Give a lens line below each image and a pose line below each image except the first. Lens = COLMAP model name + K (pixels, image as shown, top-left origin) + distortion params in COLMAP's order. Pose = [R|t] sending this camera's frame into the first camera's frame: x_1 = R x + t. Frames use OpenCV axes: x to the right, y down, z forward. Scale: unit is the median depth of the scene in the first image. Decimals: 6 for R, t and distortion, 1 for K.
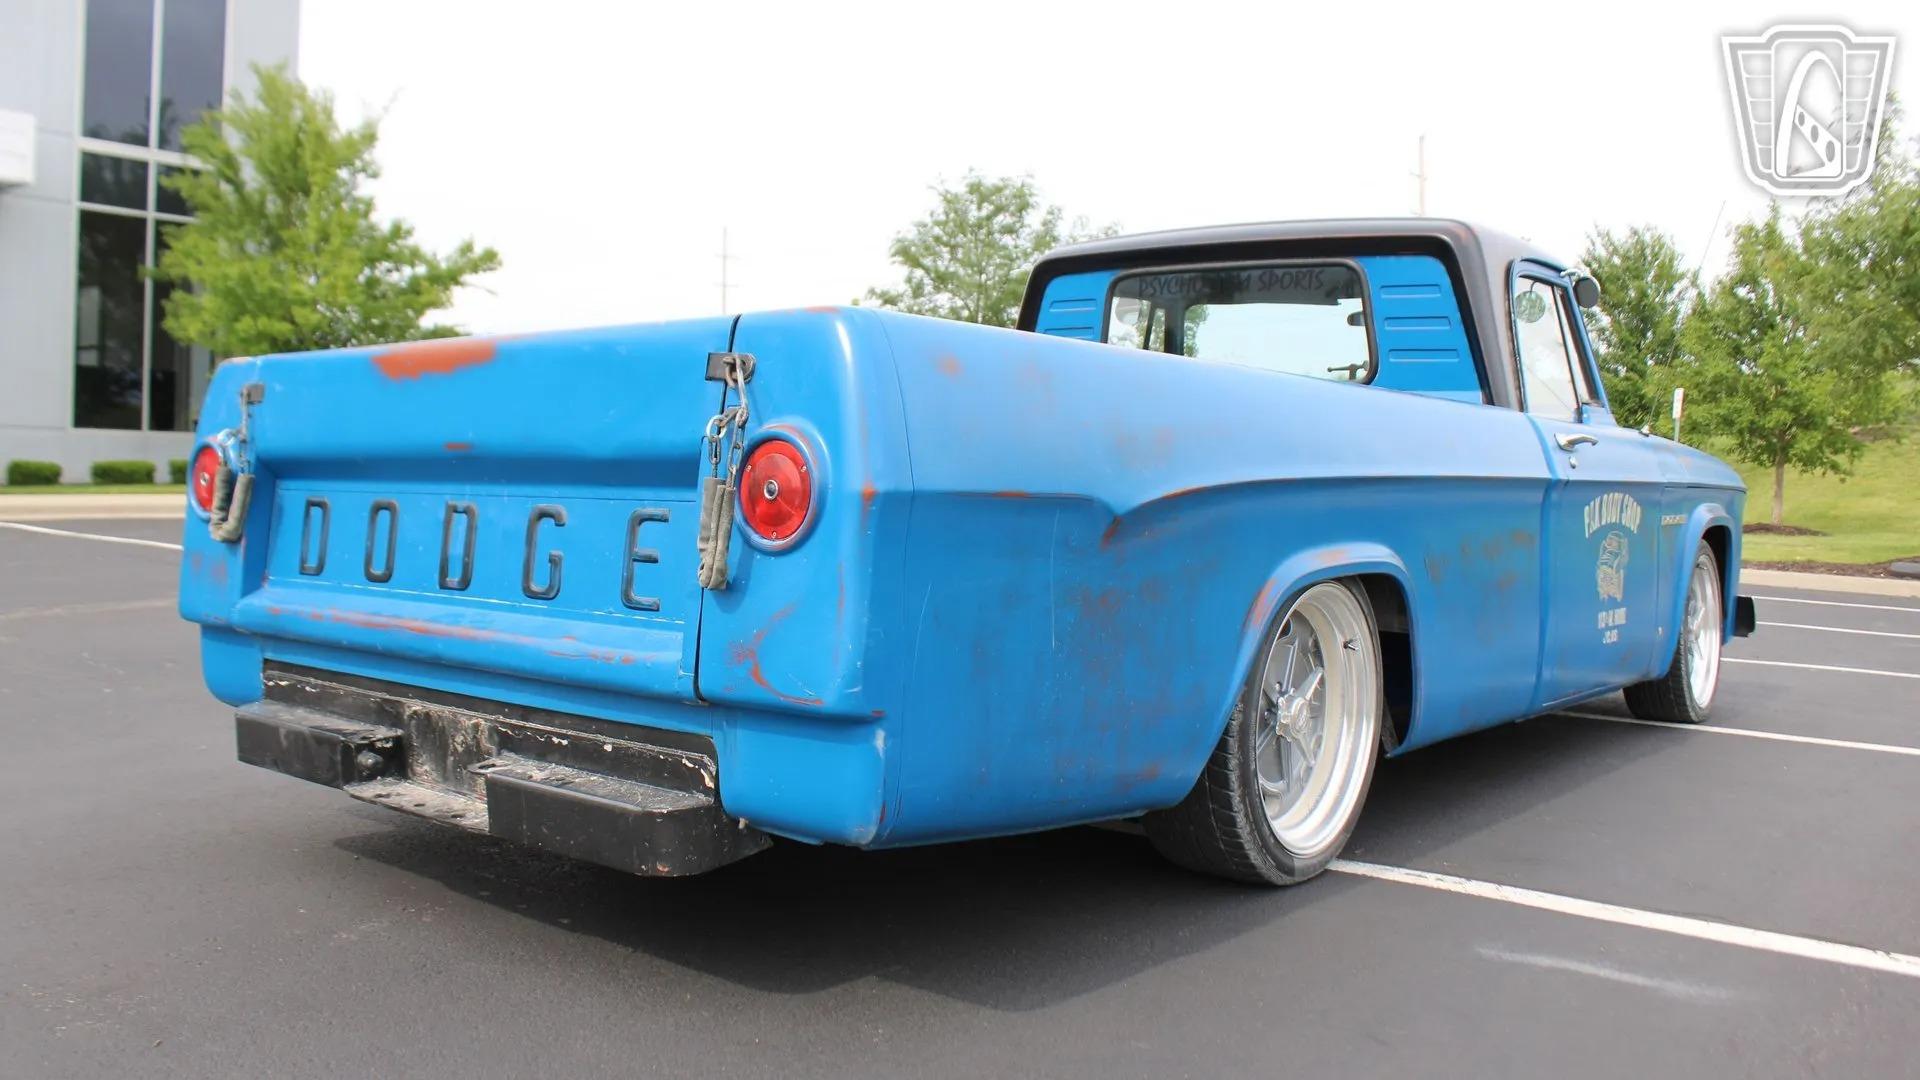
lens RADIAL K [[1568.5, 0, 960.0], [0, 1568.5, 540.0], [0, 0, 1]] dist [-0.166296, 0.141769]
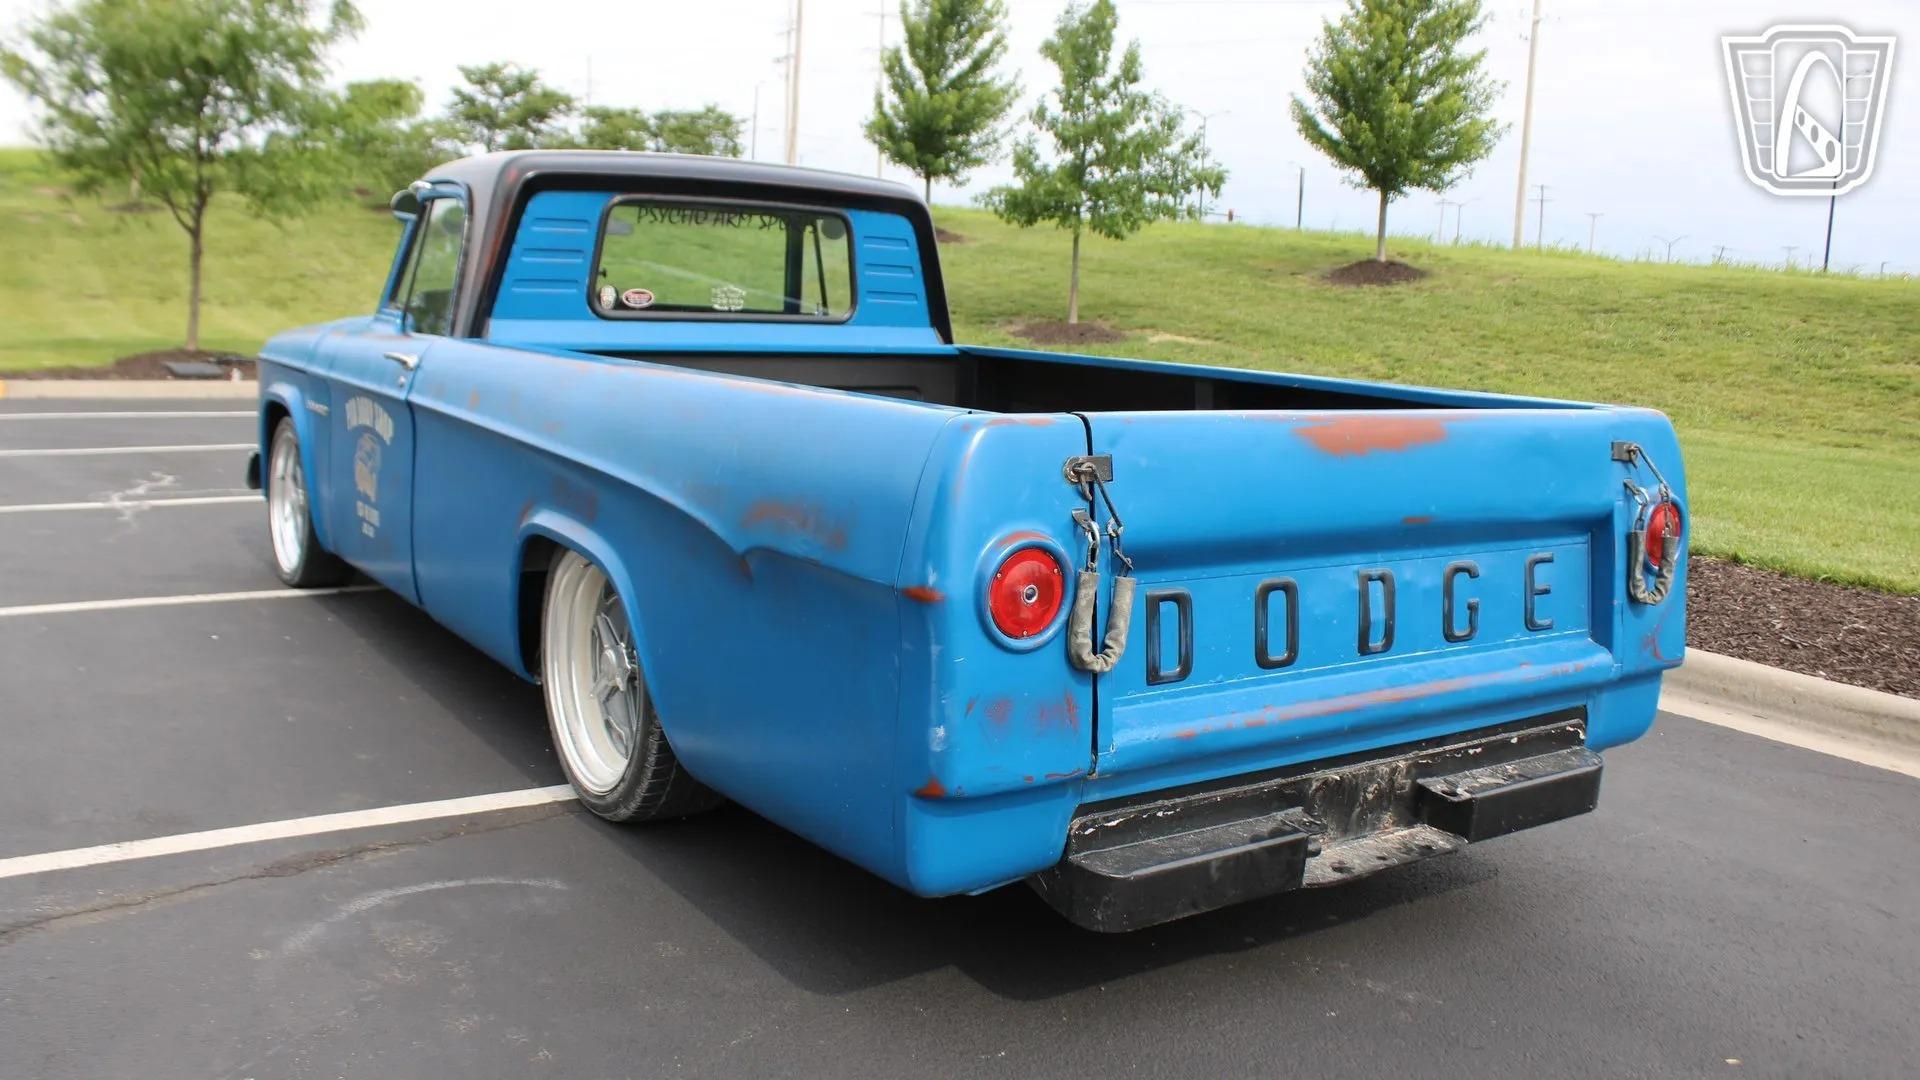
lens RADIAL K [[1568.5, 0, 960.0], [0, 1568.5, 540.0], [0, 0, 1]] dist [-0.166296, 0.141769]
pose [[0.325756, -0.151453, 0.933244, -1.395471], [0.003952, 0.987296, 0.158845, -0.213171], [-0.945446, -0.048057, 0.322216, 0.932013]]
